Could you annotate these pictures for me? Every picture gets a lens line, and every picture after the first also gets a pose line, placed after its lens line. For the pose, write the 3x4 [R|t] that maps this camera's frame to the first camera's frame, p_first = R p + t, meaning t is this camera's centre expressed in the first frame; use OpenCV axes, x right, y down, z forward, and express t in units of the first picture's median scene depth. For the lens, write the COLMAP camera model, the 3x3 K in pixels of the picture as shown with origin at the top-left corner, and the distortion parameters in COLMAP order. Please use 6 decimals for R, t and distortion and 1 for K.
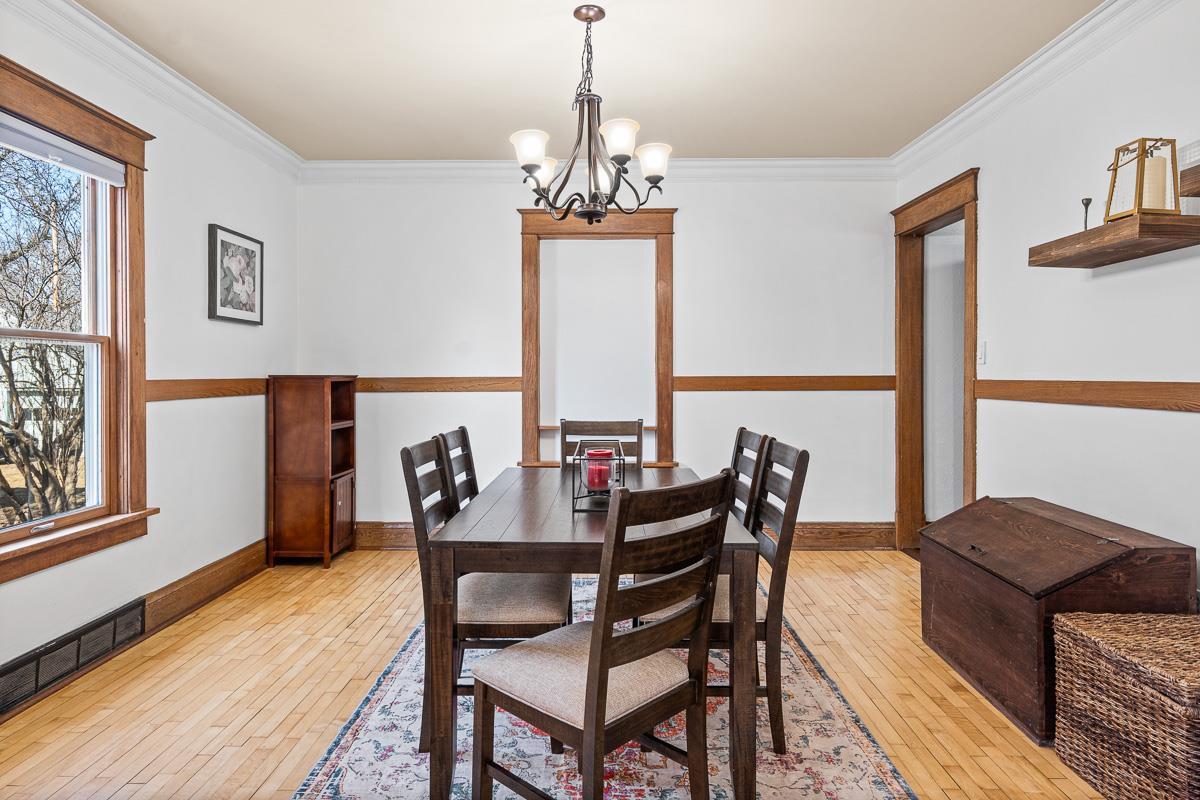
lens RADIAL K [[699.9, 0, 598.1], [0, 699.9, 377.2], [0, 0, 1]] dist [0.002687, 0.001140]
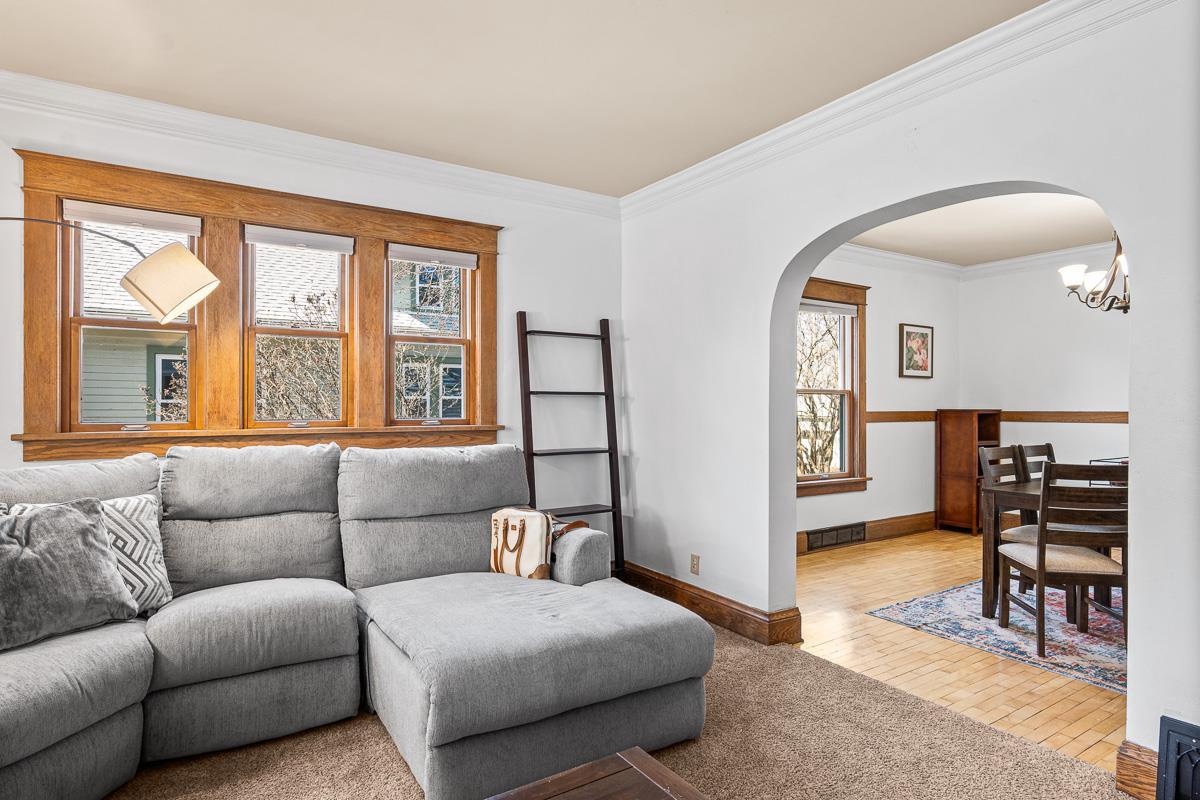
lens RADIAL K [[654.1, 0, 600.0], [0, 654.1, 400.0], [0, 0, 1]] dist [-0.002073, 0.000884]
pose [[0.564589, -0.003828, -0.825363, 0.341561], [-0.007980, 0.999917, -0.010096, -0.002992], [0.825334, 0.012287, 0.564512, -0.498151]]
